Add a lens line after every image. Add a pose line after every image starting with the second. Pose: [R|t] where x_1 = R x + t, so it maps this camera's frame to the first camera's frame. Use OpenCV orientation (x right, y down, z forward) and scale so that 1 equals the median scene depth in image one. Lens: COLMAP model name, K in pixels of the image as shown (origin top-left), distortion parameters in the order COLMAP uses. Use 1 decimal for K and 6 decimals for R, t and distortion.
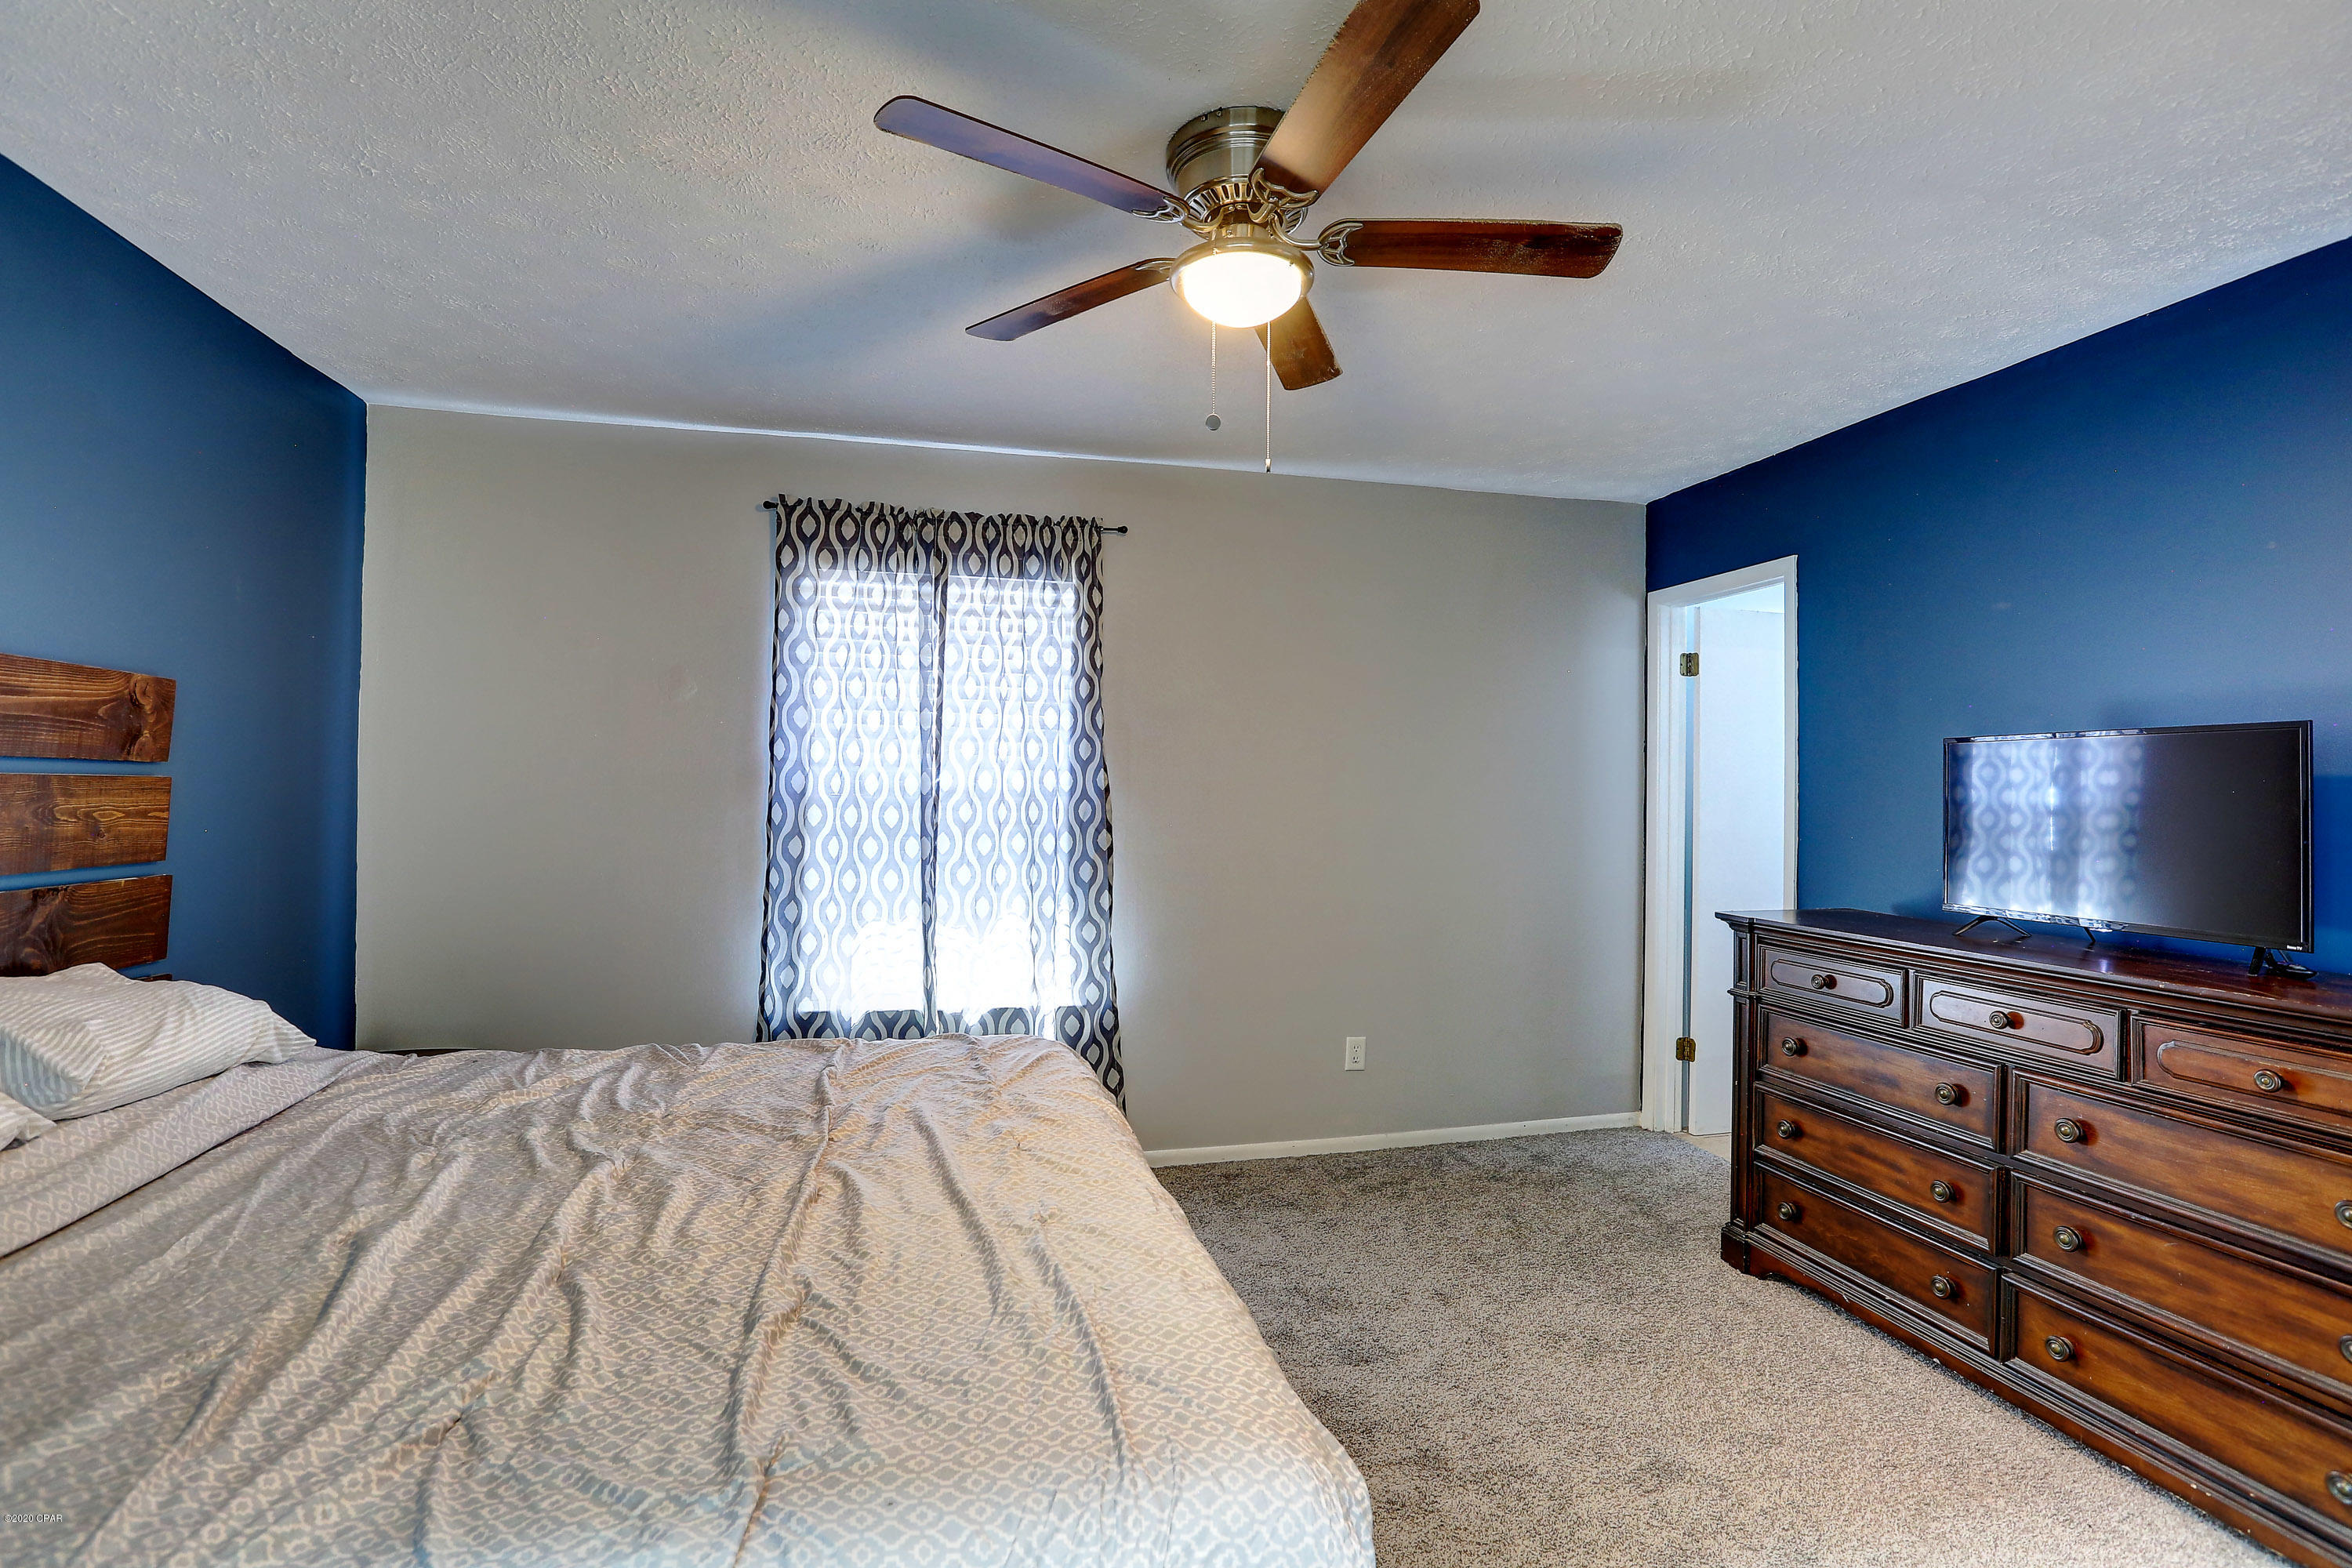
lens RADIAL K [[1075.7, 0, 1176.0], [0, 1075.7, 784.0], [0, 0, 1]] dist [-0.062944, 0.031616]
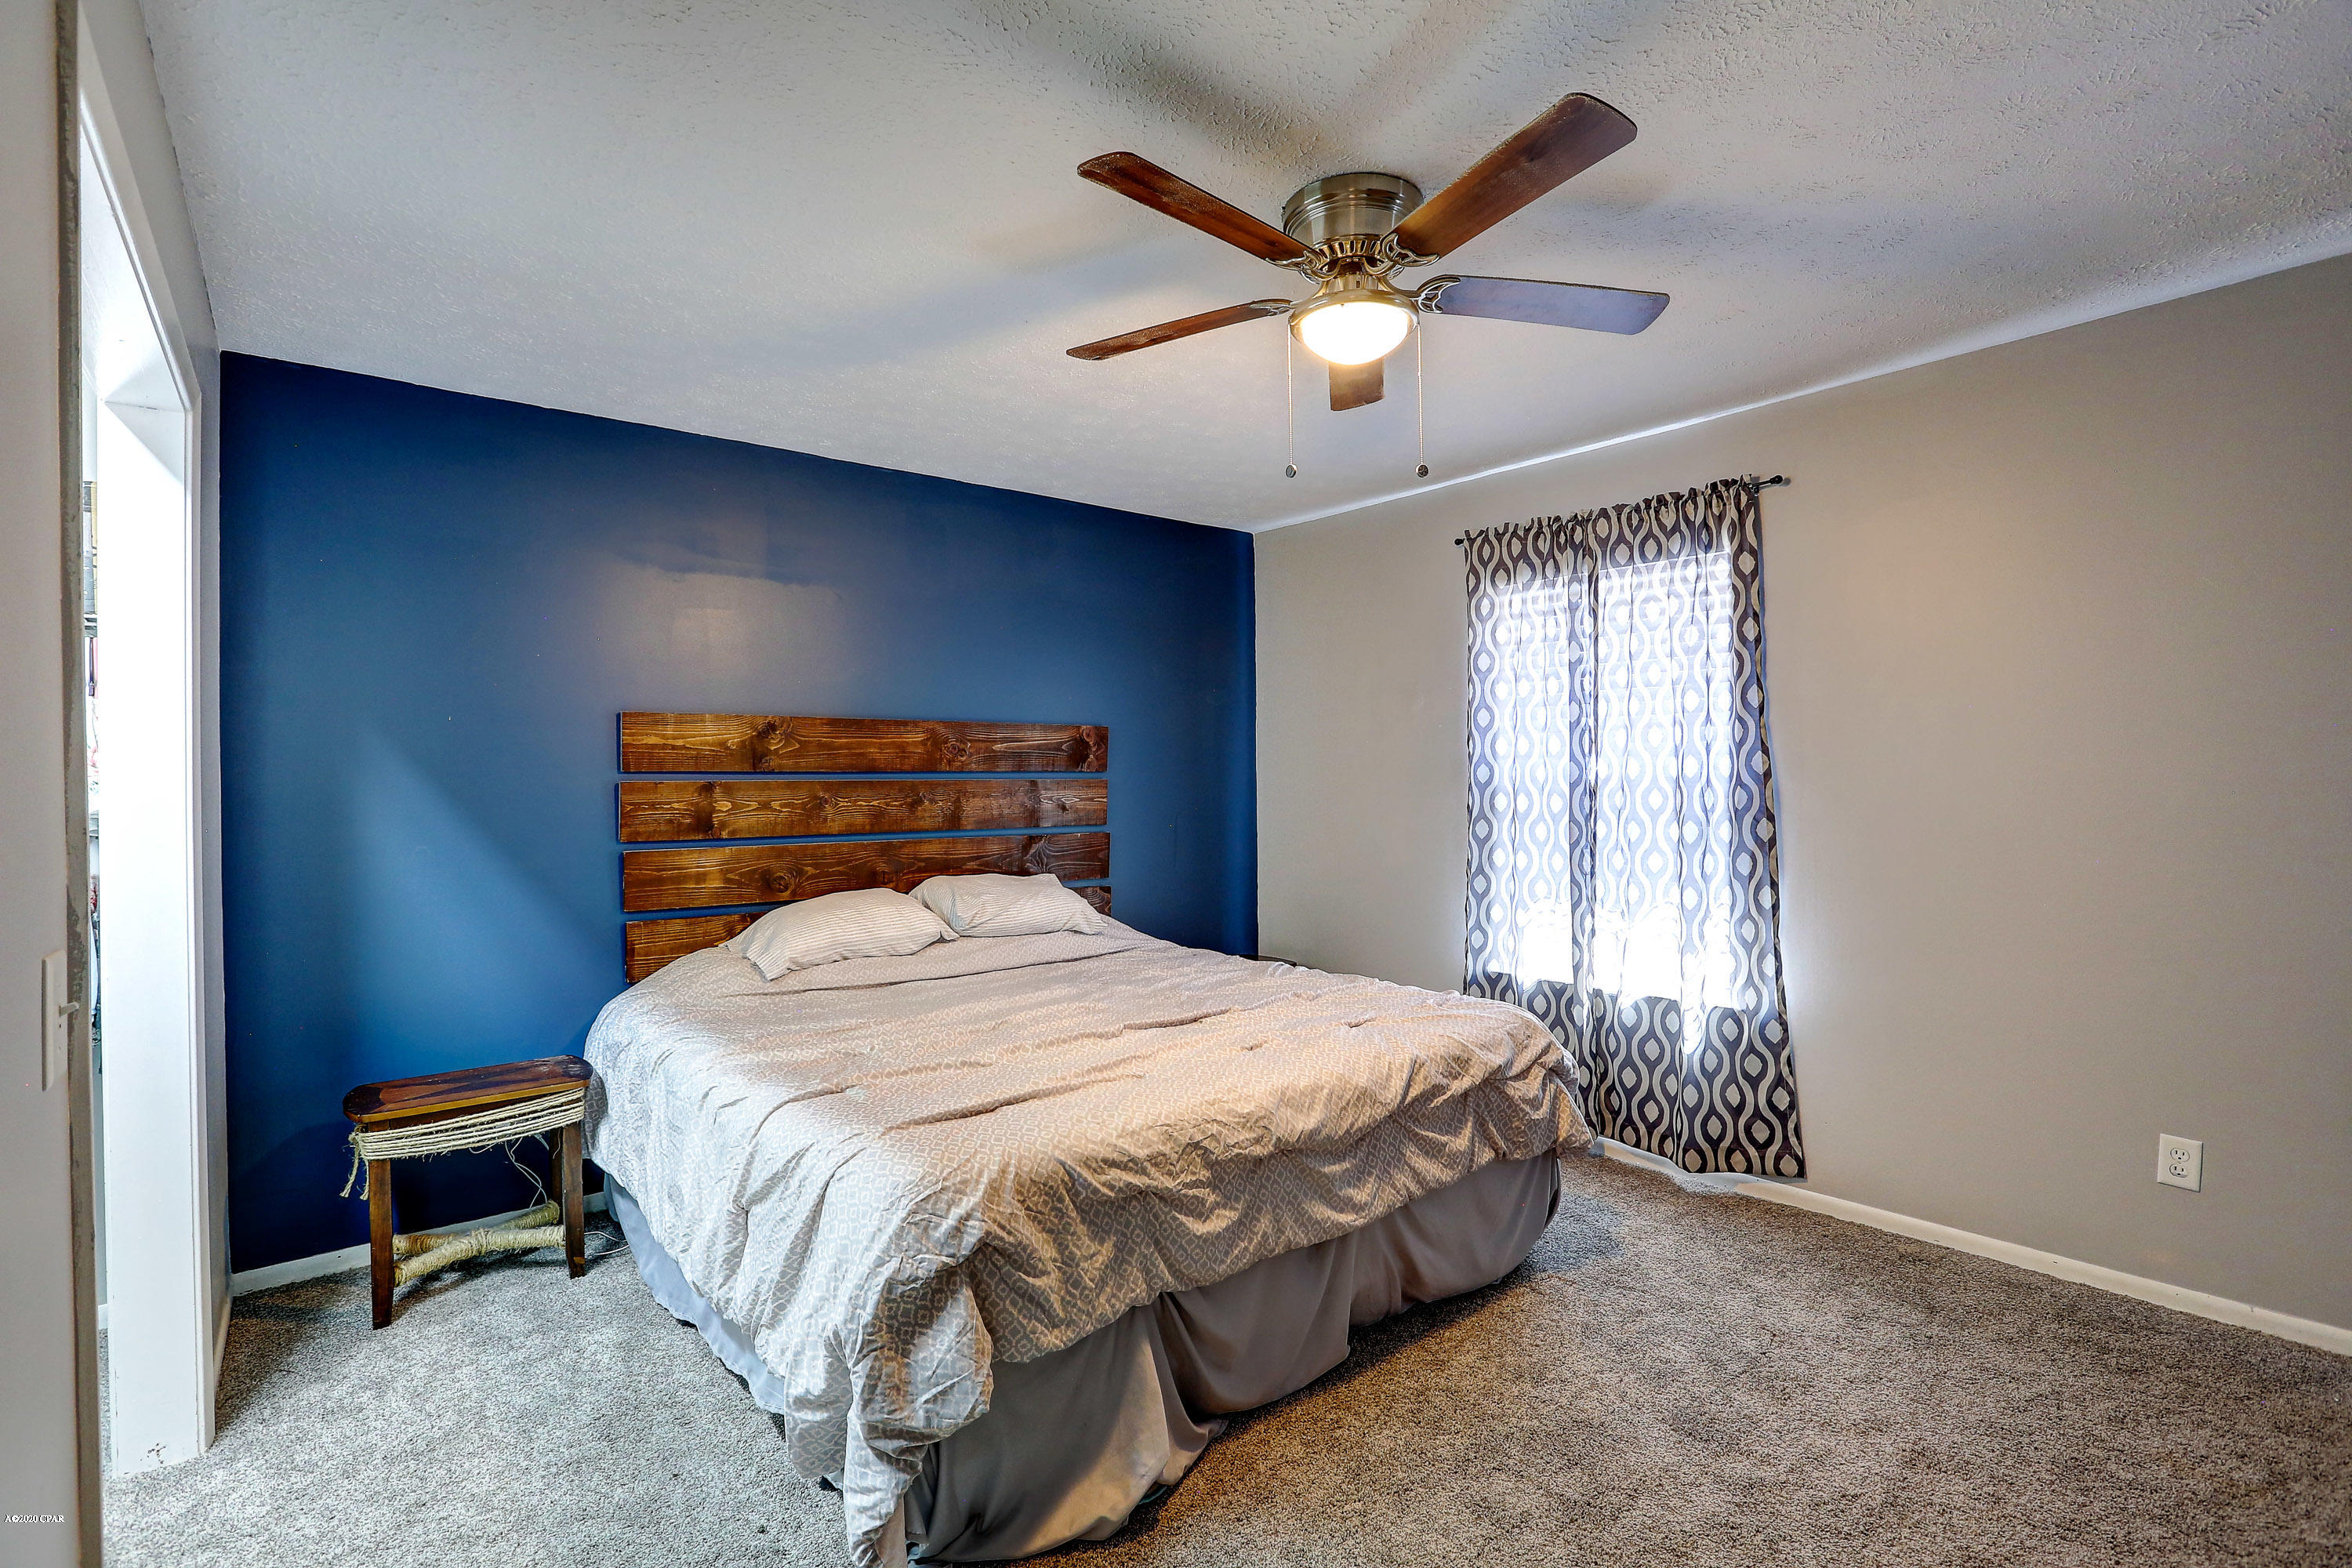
lens RADIAL K [[1075.7, 0, 1176.0], [0, 1075.7, 784.0], [0, 0, 1]] dist [-0.062944, 0.031616]
pose [[0.440697, -0.012303, -0.897571, 0.531154], [0.019712, 0.999798, -0.004026, 0.007631], [0.897439, -0.015919, 0.440851, 0.175806]]
